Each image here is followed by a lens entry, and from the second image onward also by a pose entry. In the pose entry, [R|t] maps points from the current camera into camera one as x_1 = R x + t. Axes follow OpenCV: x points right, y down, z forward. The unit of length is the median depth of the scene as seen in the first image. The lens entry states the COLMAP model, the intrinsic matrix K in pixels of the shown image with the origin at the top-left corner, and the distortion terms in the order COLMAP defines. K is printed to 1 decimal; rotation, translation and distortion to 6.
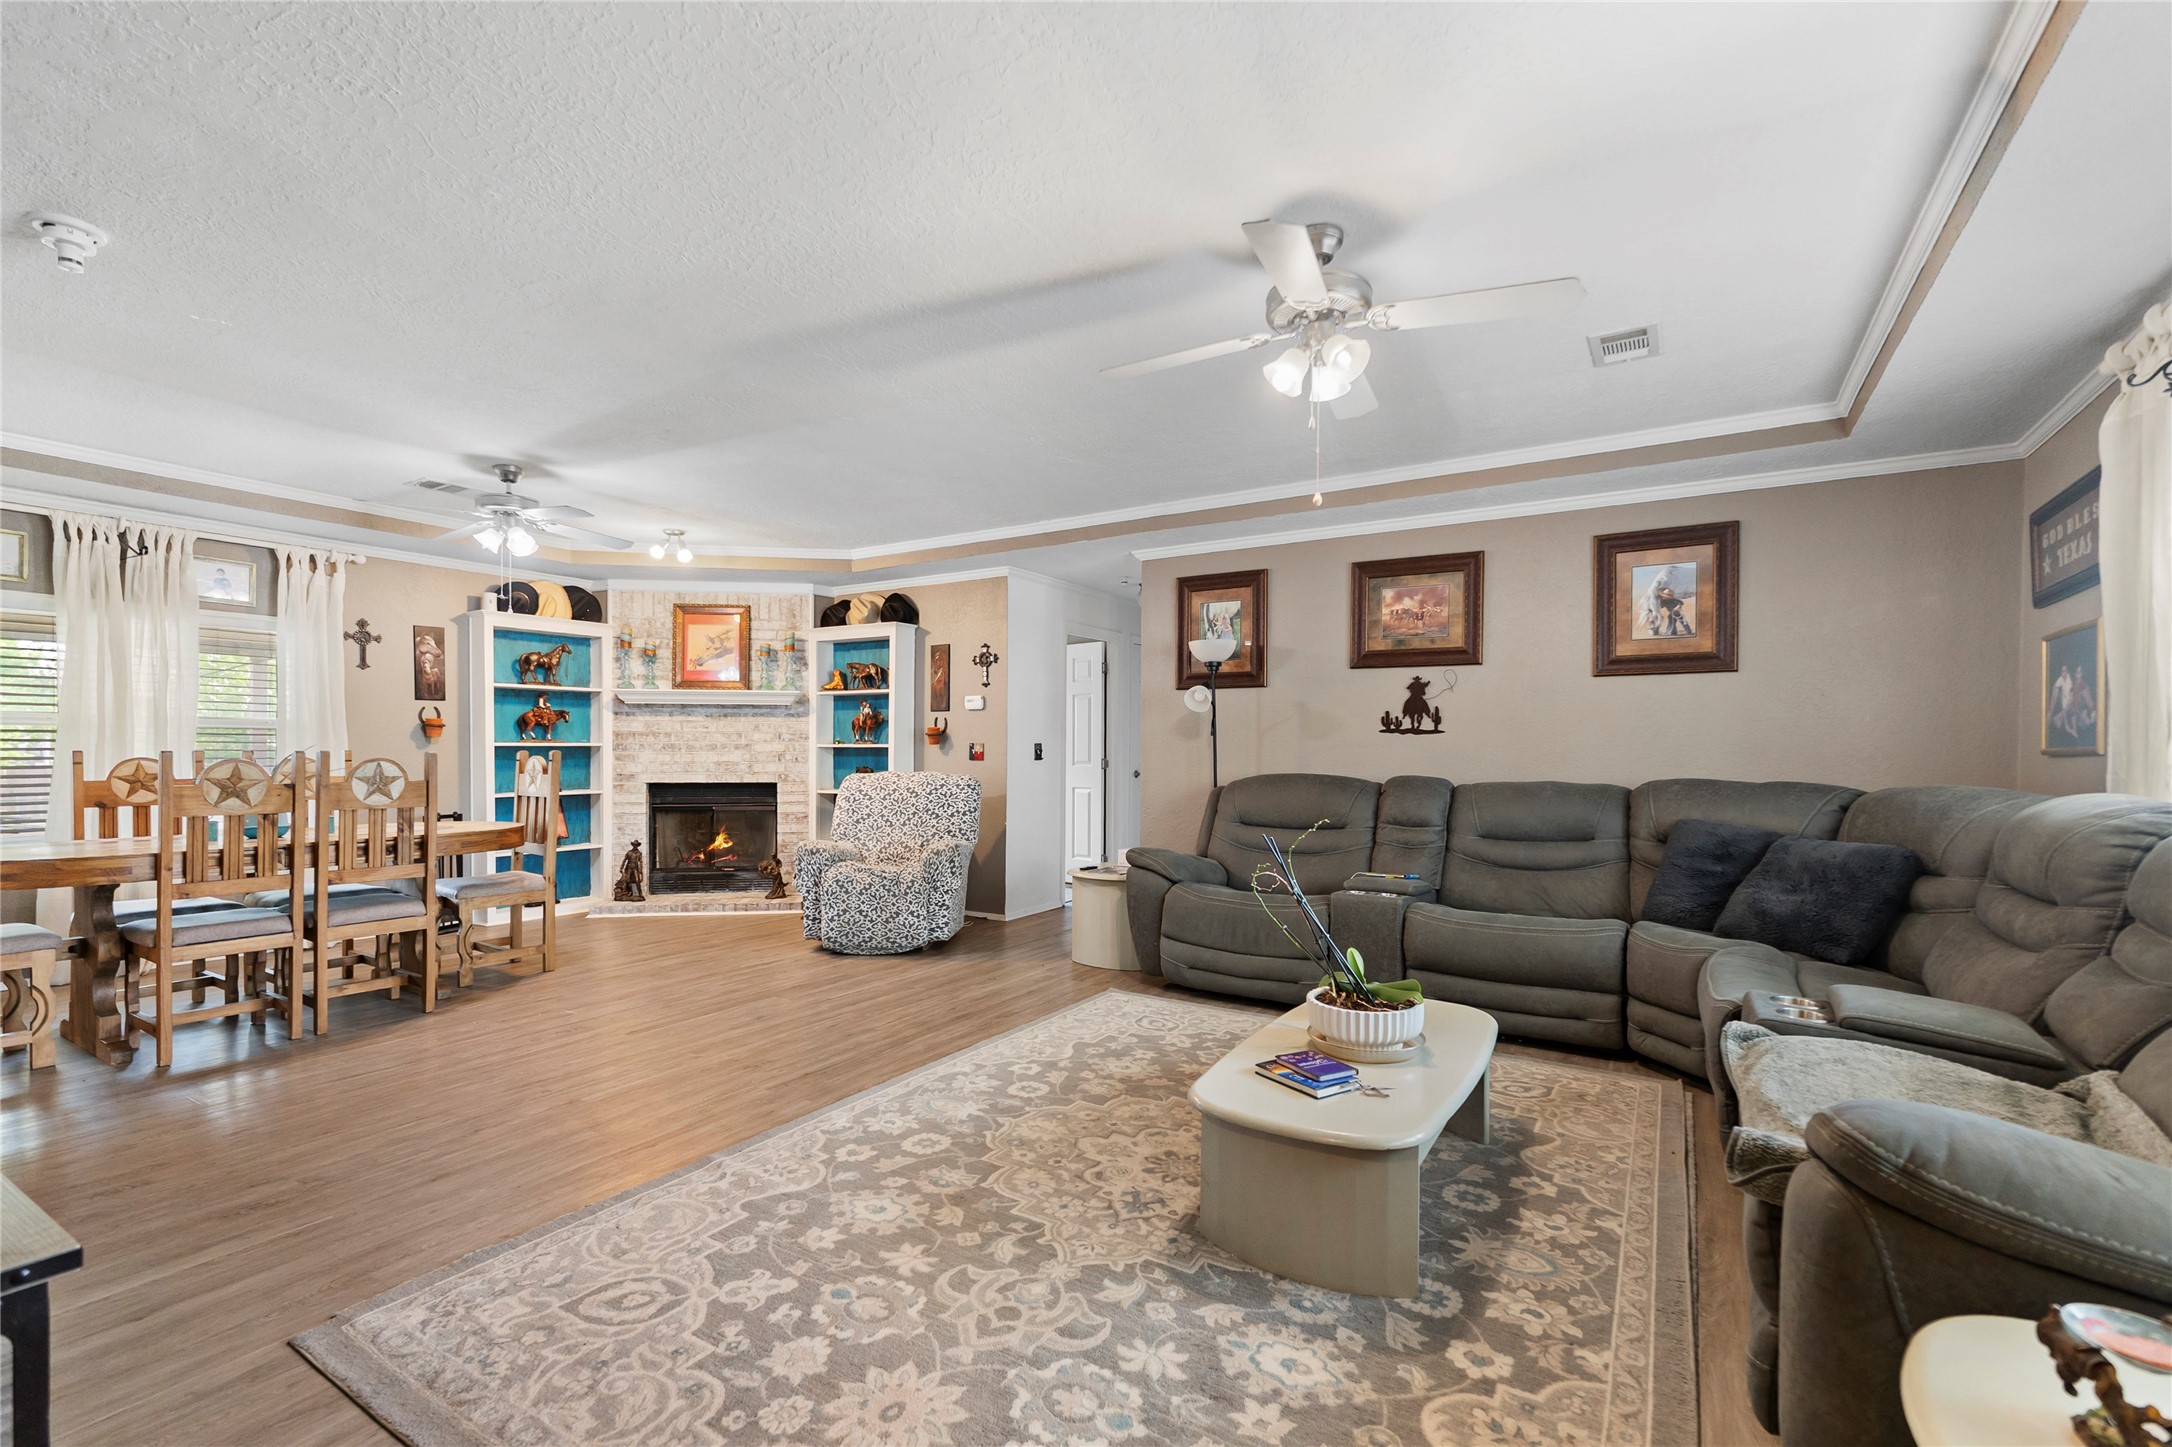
lens RADIAL K [[940.7, 0, 1097.5], [0, 940.7, 751.5], [0, 0, 1]] dist [0.008150, 0.000177]
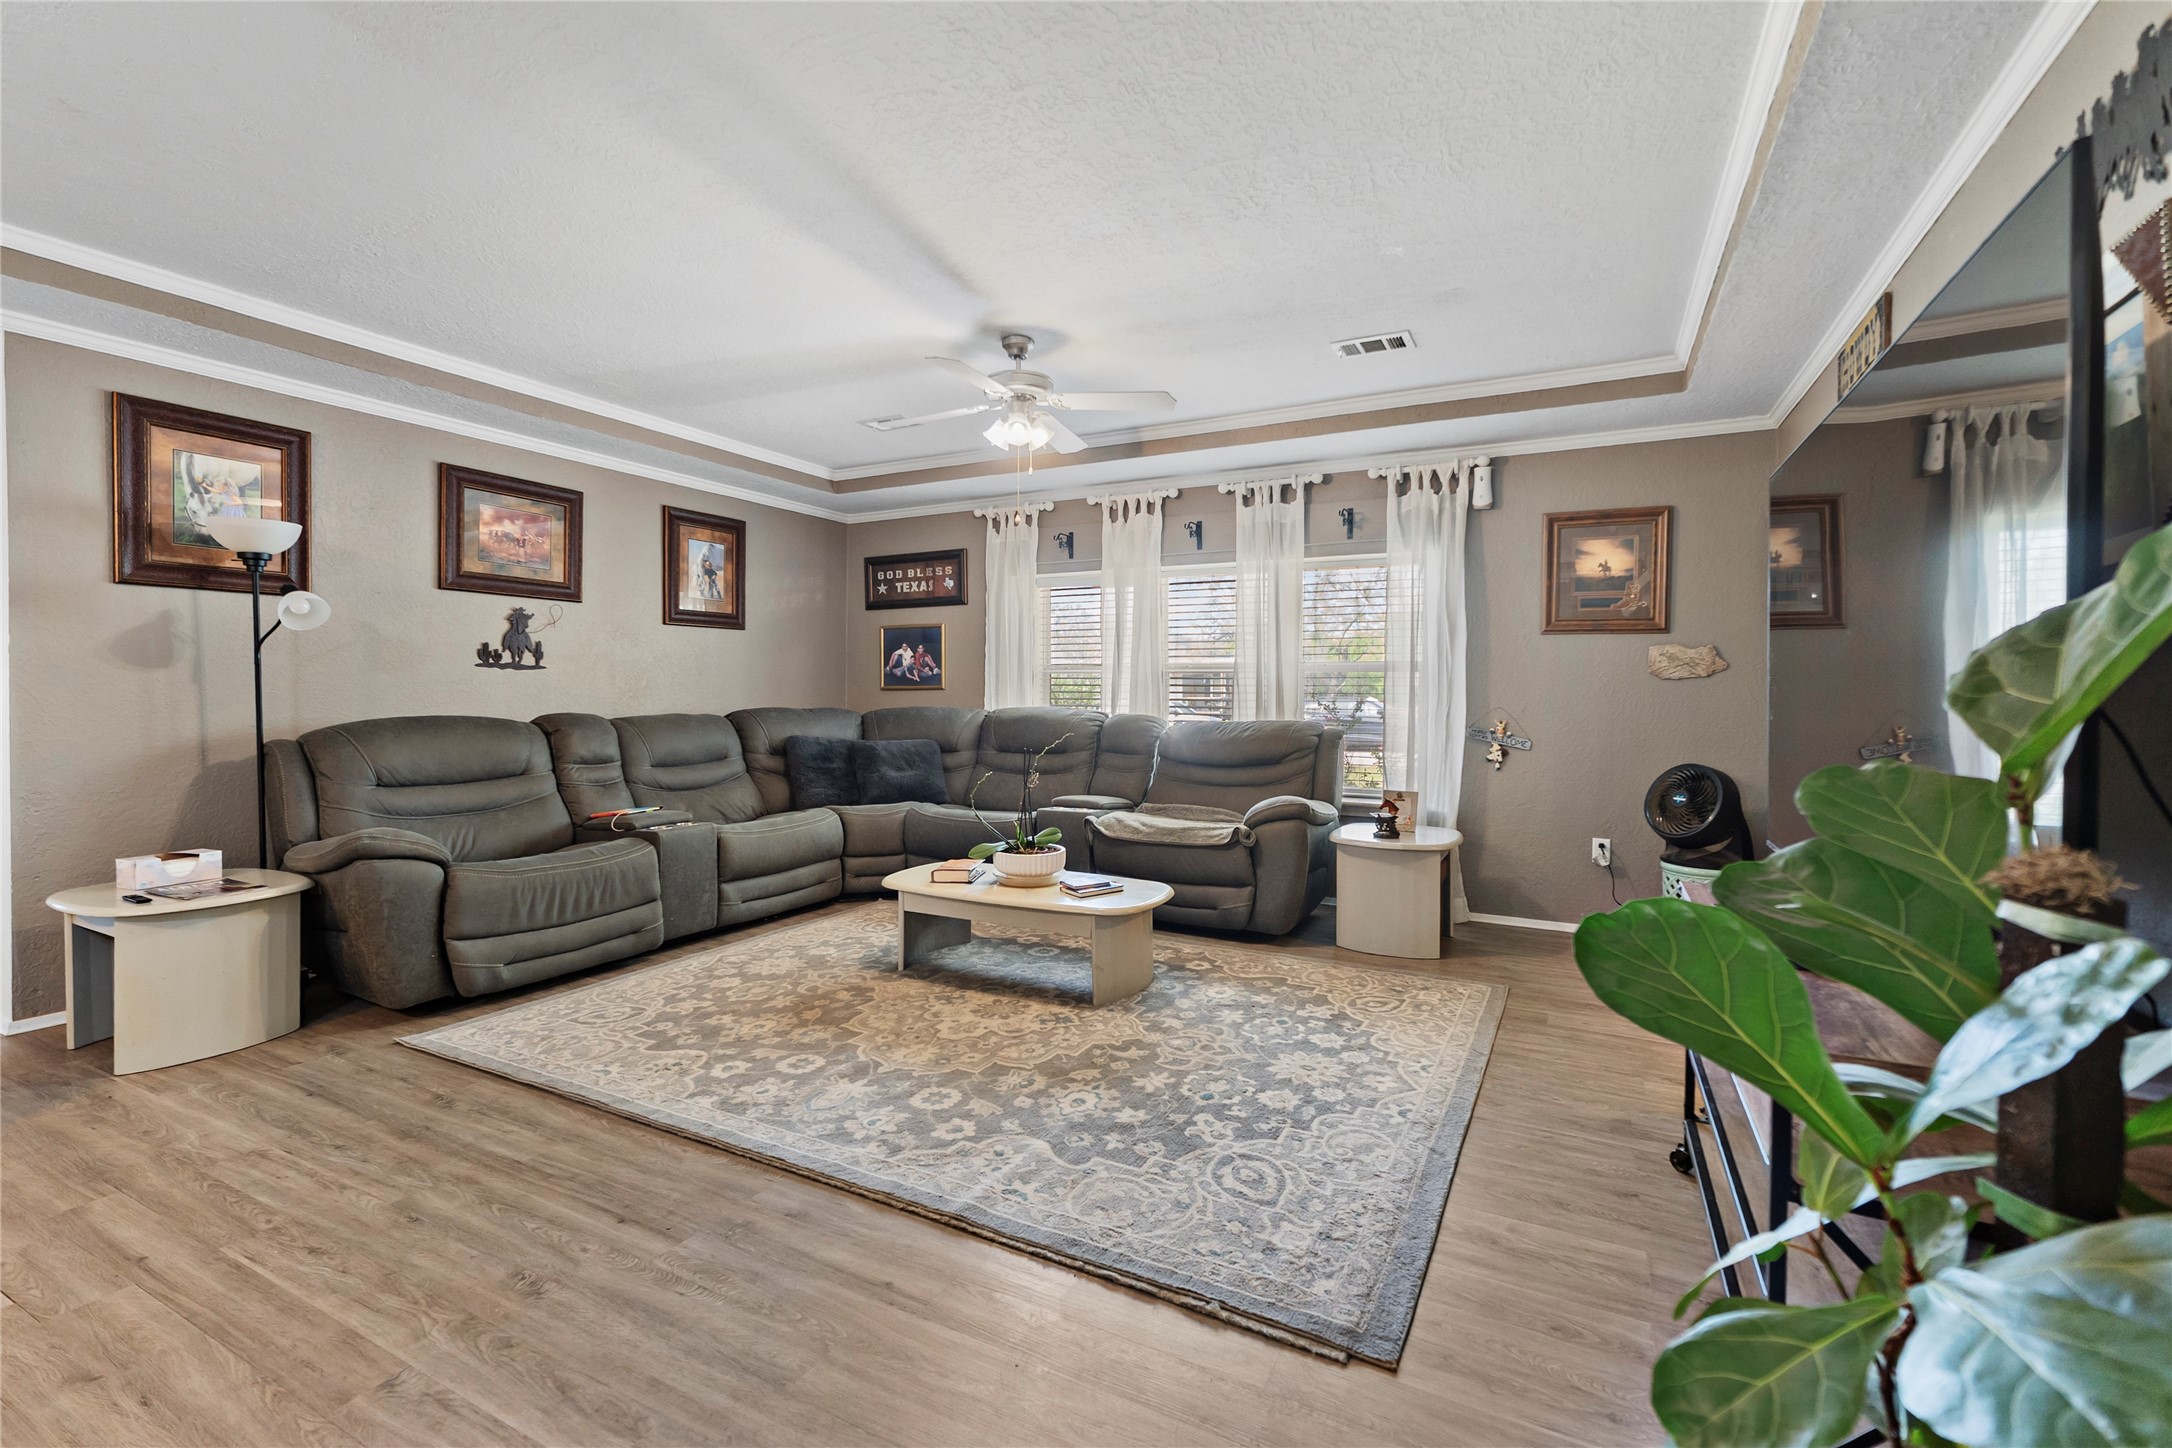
lens RADIAL K [[938.9, 0, 1092.5], [0, 938.9, 692.0], [0, 0, 1]] dist [0.003305, -0.000376]
pose [[-0.067229, -0.007585, 0.997709, -0.958593], [-0.003587, 0.999966, 0.007360, -0.007276], [-0.997731, -0.003084, -0.067253, 0.754664]]
